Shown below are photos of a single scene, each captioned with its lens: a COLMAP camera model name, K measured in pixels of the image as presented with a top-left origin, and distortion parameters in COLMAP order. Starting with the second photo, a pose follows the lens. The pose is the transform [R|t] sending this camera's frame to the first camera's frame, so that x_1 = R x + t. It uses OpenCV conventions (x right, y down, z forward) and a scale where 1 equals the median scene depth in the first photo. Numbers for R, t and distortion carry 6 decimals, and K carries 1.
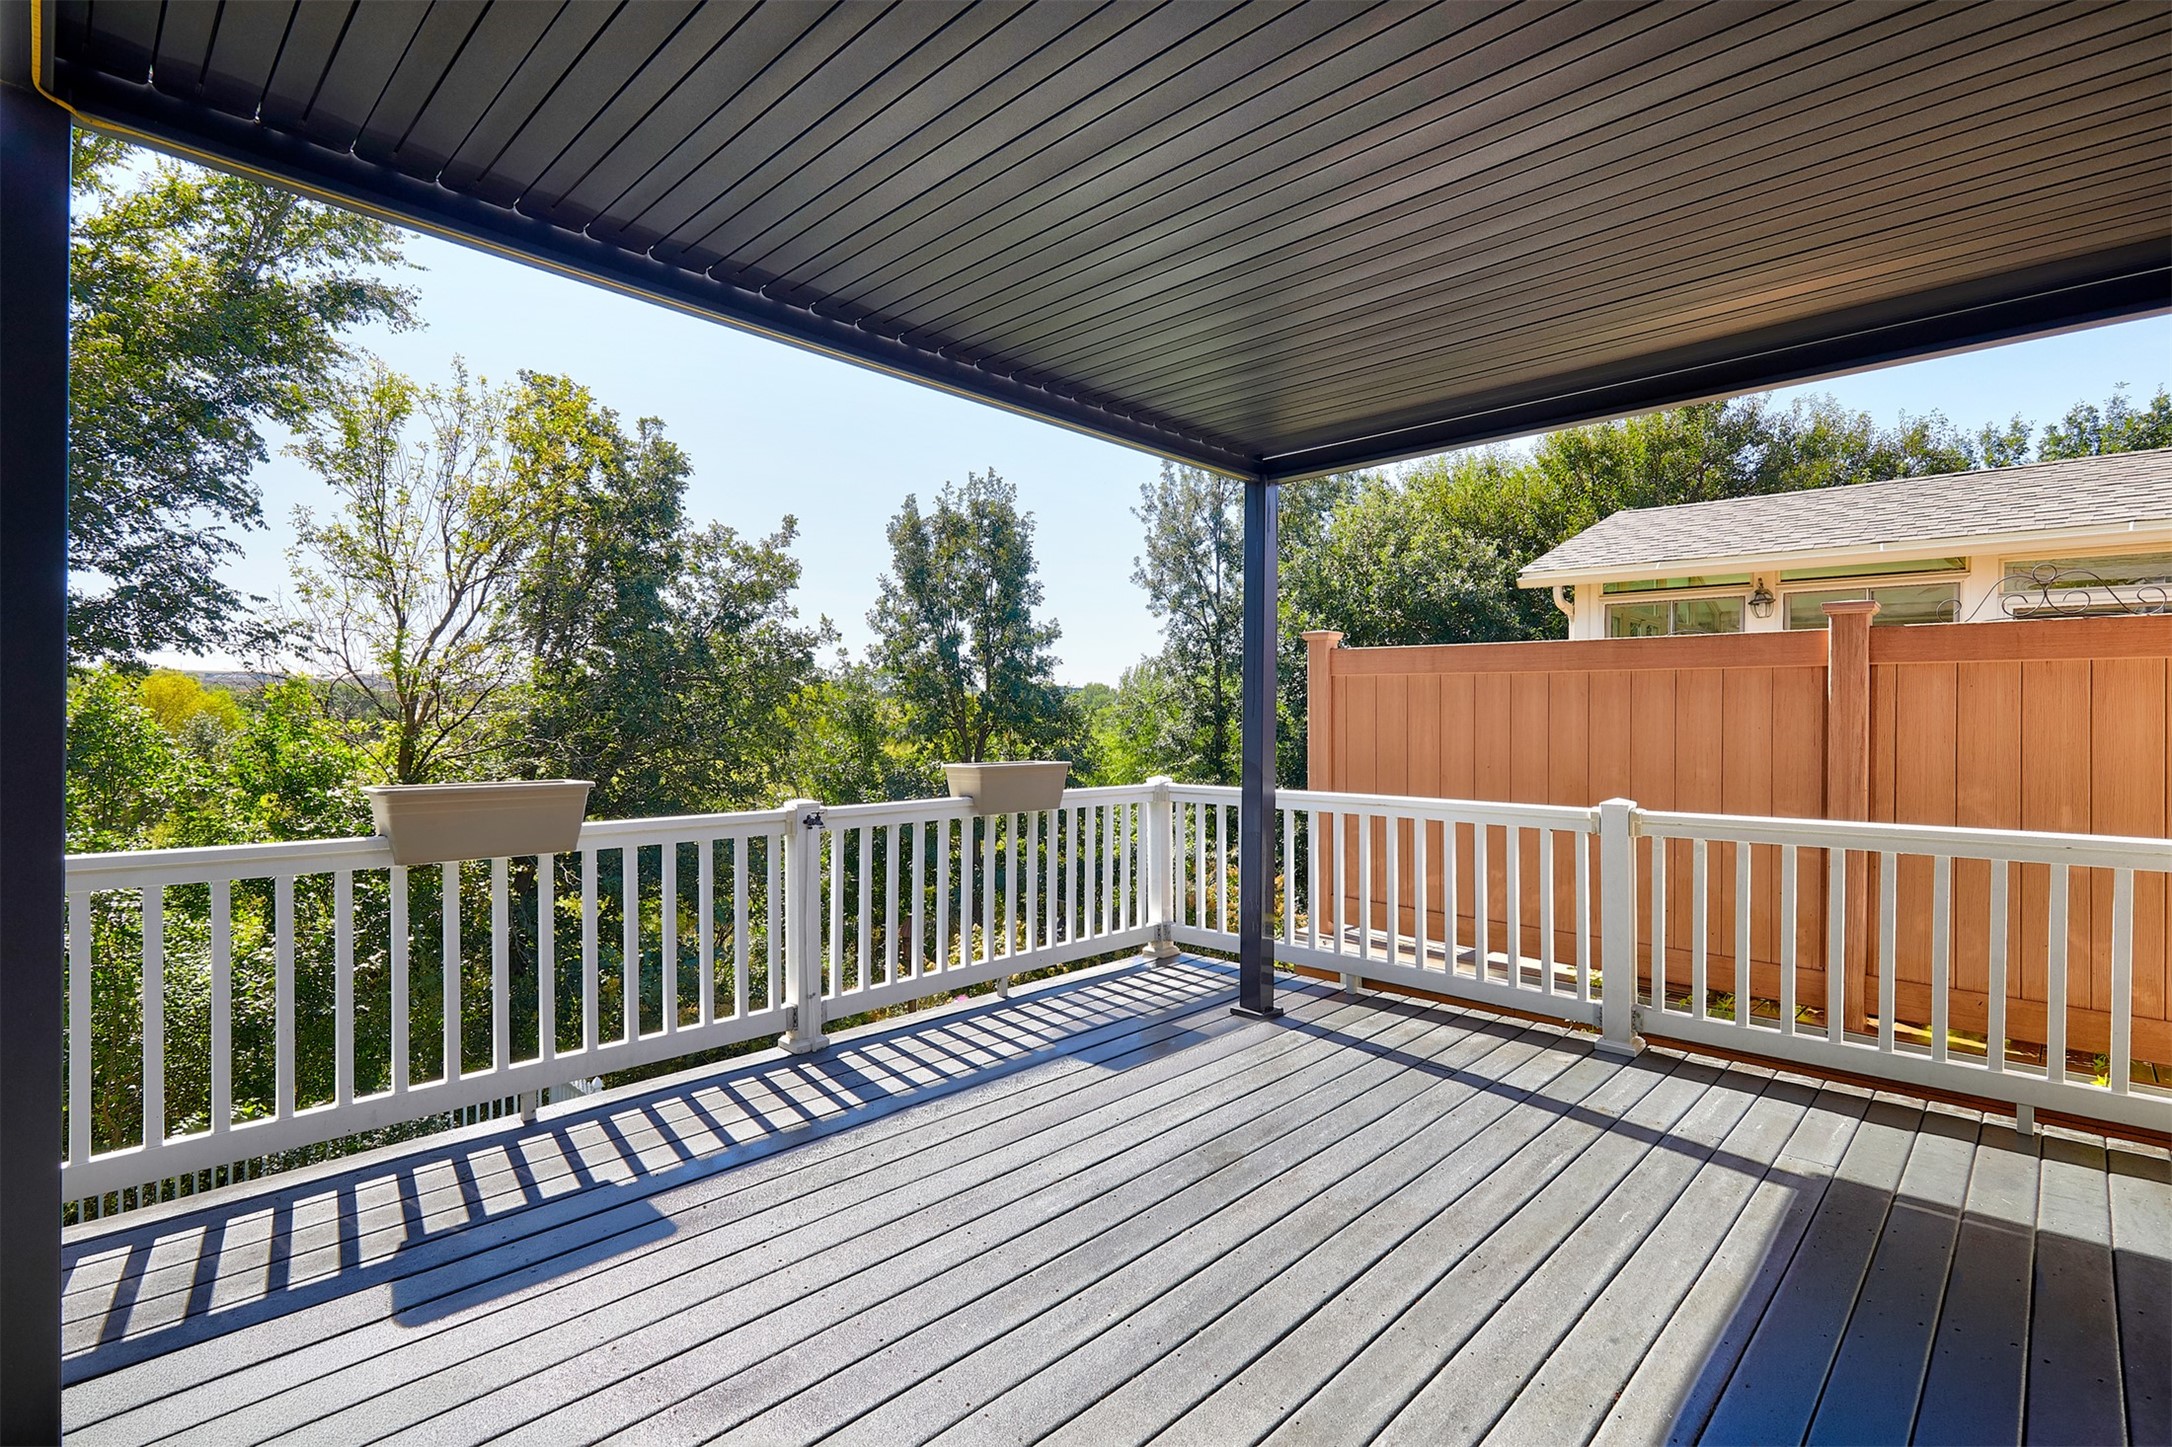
lens RADIAL K [[1015.2, 0, 1086.0], [0, 1015.2, 723.5], [0, 0, 1]] dist [-0.000630, -0.000058]
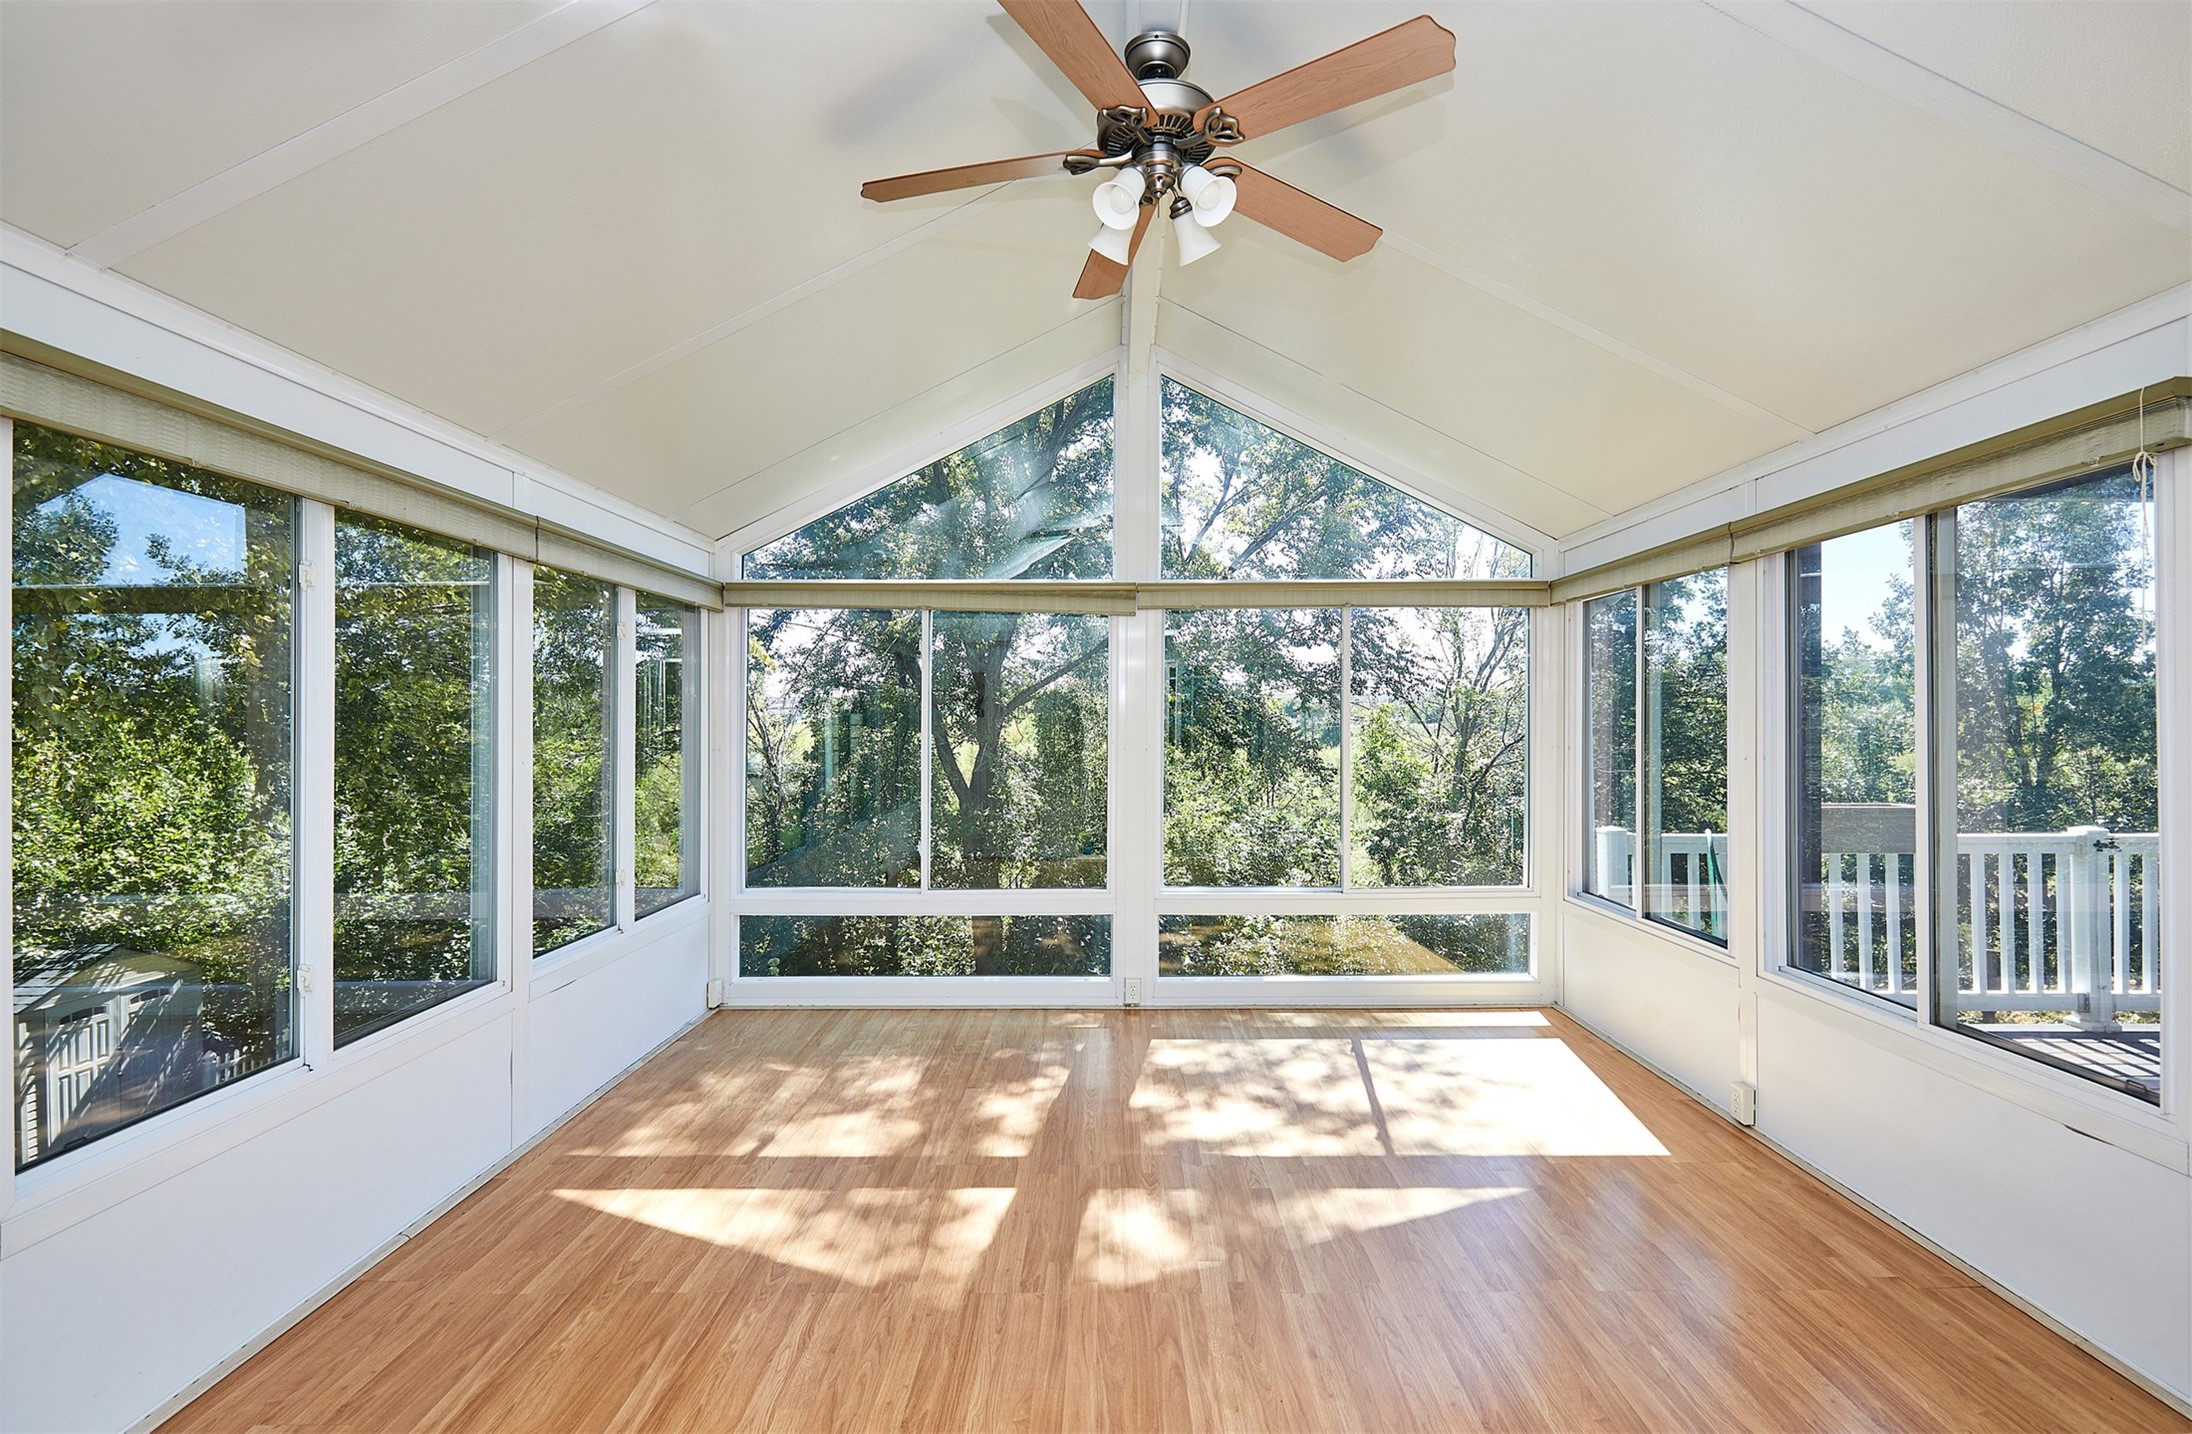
lens RADIAL K [[989.3, 0, 1096.0], [0, 989.3, 717.0], [0, 0, 1]] dist [0.021154, -0.000103]
pose [[0.688201, -0.012947, -0.725404, -0.040547], [0.004874, 0.999901, -0.013222, -0.009380], [0.725503, 0.005564, 0.688196, -0.138820]]
